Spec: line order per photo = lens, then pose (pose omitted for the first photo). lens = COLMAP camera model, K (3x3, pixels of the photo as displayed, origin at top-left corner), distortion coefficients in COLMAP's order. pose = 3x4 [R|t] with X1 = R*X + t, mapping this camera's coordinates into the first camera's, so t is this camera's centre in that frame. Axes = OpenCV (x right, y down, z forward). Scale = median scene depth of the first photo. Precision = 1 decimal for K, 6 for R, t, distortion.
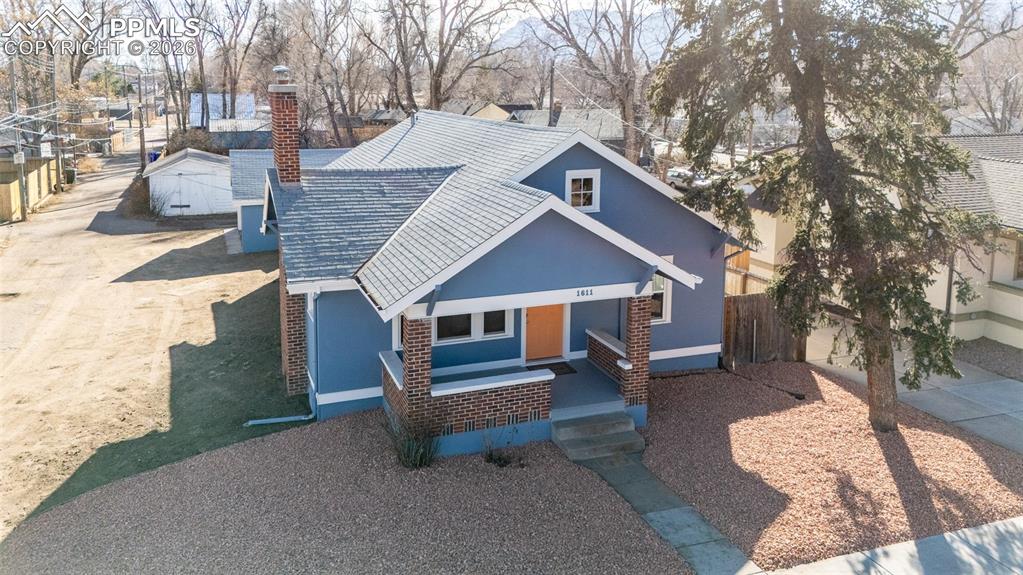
lens RADIAL K [[849.0, 0, 460.7], [0, 849.0, 187.7], [0, 0, 1]] dist [0.032481, -0.001653]
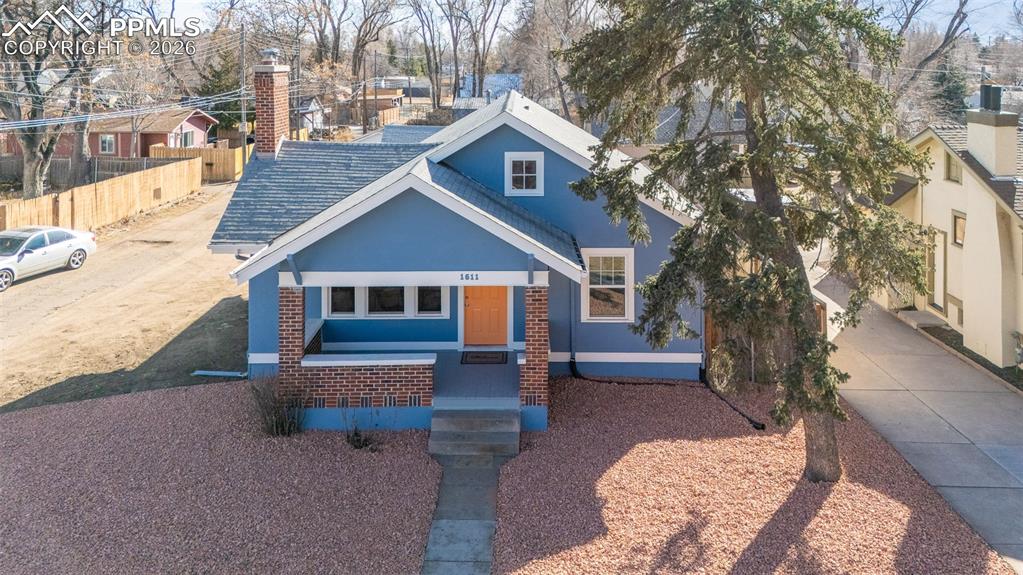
lens RADIAL K [[838.7, 0, 511.6], [0, 838.7, 70.5], [0, 0, 1]] dist [0.023326, 0.003889]
pose [[0.938360, 0.005208, -0.345621, 0.522648], [-0.044987, 0.993222, -0.107173, -0.010736], [0.342720, 0.116115, 0.932234, 0.090486]]
